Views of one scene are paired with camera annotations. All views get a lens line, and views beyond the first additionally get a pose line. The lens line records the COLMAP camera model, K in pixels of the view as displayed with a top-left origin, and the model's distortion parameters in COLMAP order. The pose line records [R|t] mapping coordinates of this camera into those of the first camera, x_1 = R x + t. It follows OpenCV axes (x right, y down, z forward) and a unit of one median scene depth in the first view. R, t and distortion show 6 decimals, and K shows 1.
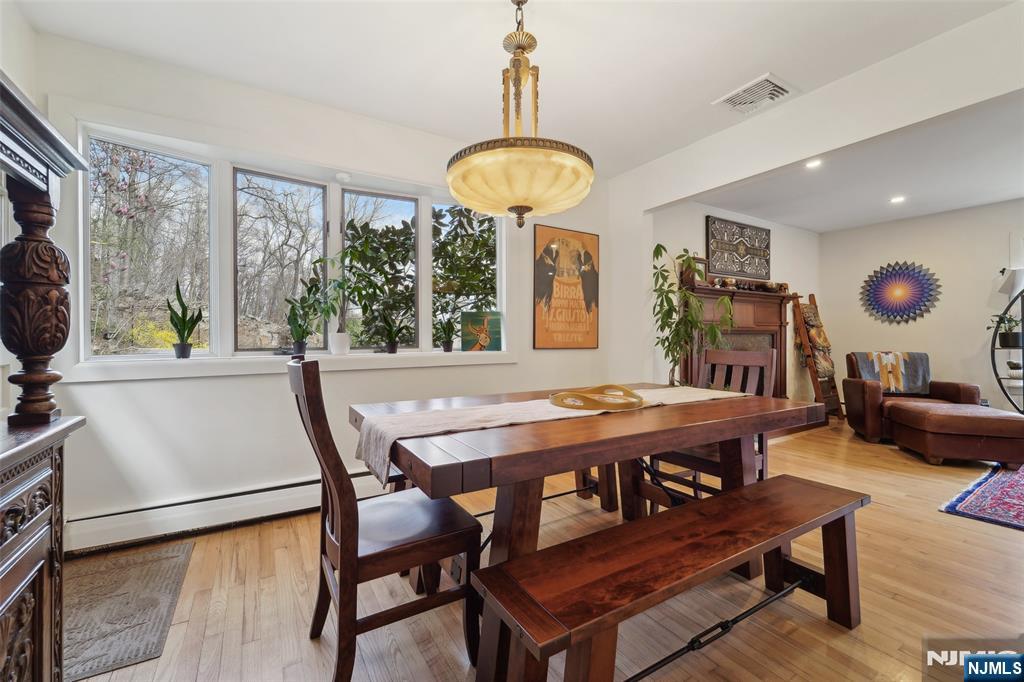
lens RADIAL K [[422.2, 0, 510.9], [0, 422.2, 333.0], [0, 0, 1]] dist [-0.001045, -0.000588]
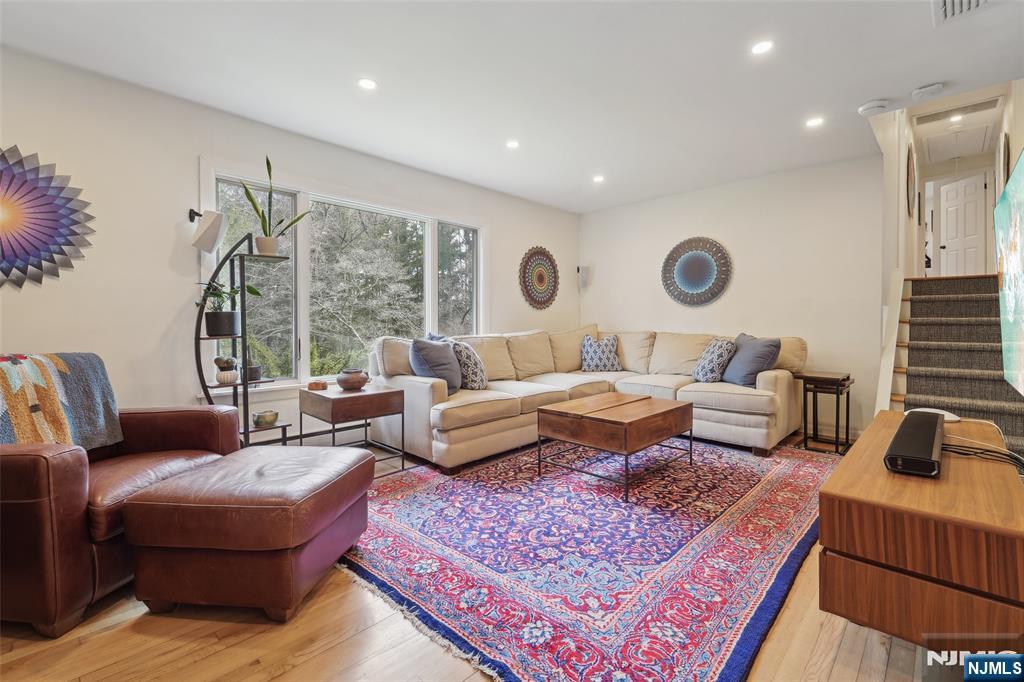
lens RADIAL K [[446.4, 0, 506.4], [0, 446.4, 327.8], [0, 0, 1]] dist [-0.002147, -0.000632]
pose [[-0.257147, -0.010301, 0.966317, 0.389061], [-0.006404, 0.999939, 0.008955, 0.012115], [-0.966351, -0.003885, -0.257198, 0.680860]]
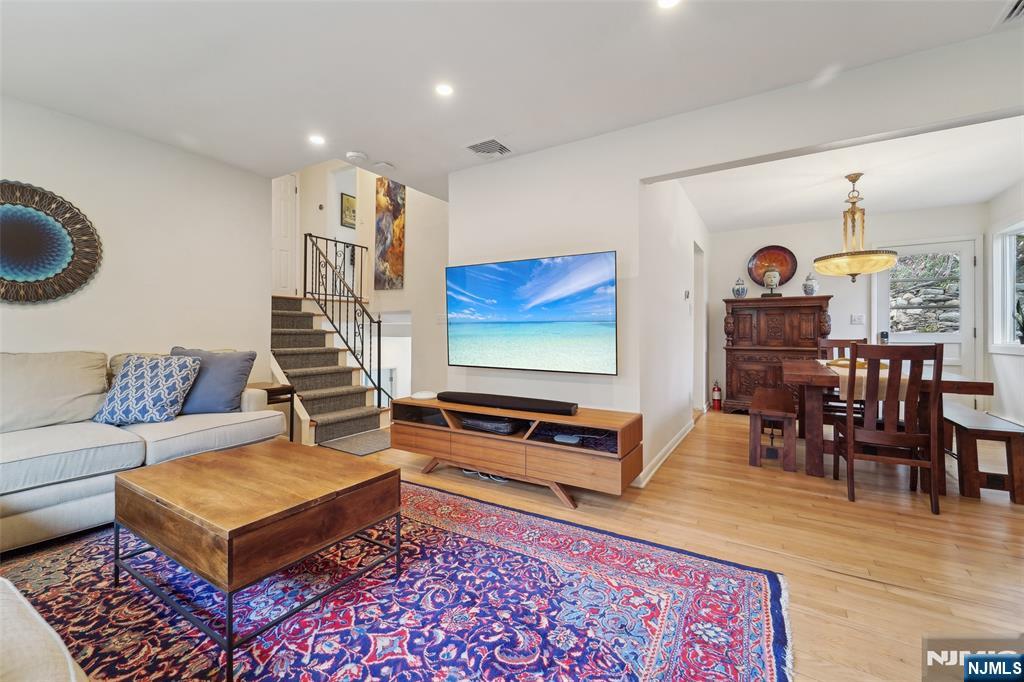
lens RADIAL K [[422.2, 0, 510.9], [0, 422.2, 333.0], [0, 0, 1]] dist [-0.001045, -0.000588]
pose [[-0.887618, 0.003402, -0.460568, 0.967237], [0.004076, 0.999992, -0.000469, 0.008908], [0.460563, -0.002293, -0.887624, 0.787656]]
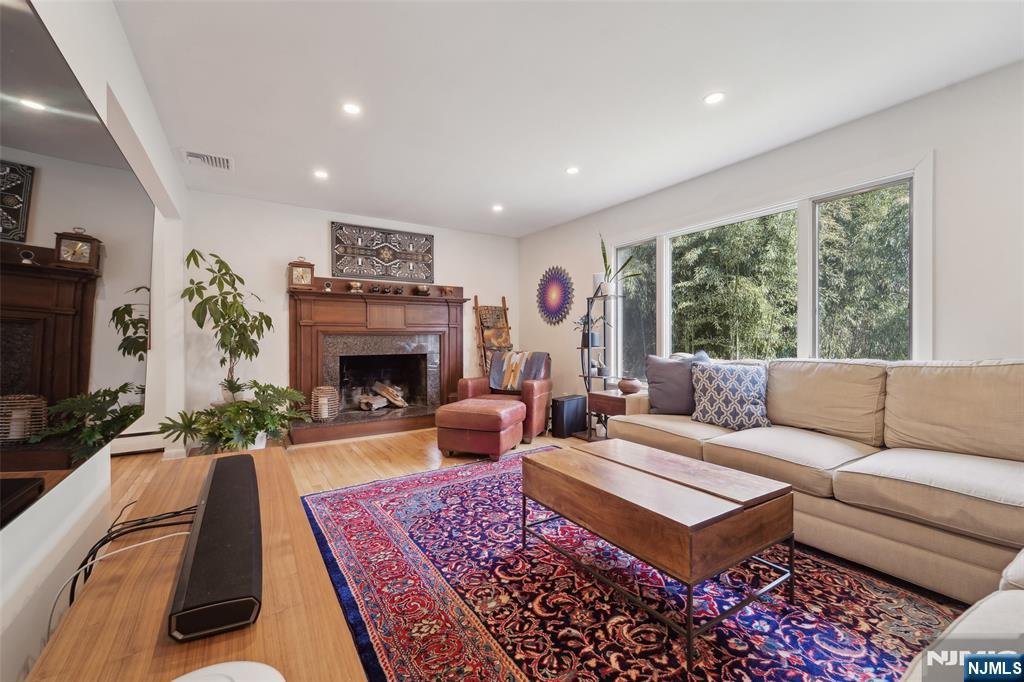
lens RADIAL K [[422.2, 0, 510.9], [0, 422.2, 333.0], [0, 0, 1]] dist [-0.001045, -0.000588]
pose [[0.999403, -0.000902, 0.034543, 0.851564], [0.001001, 0.999995, -0.002856, 0.001321], [-0.034540, 0.002889, 0.999399, -0.060833]]
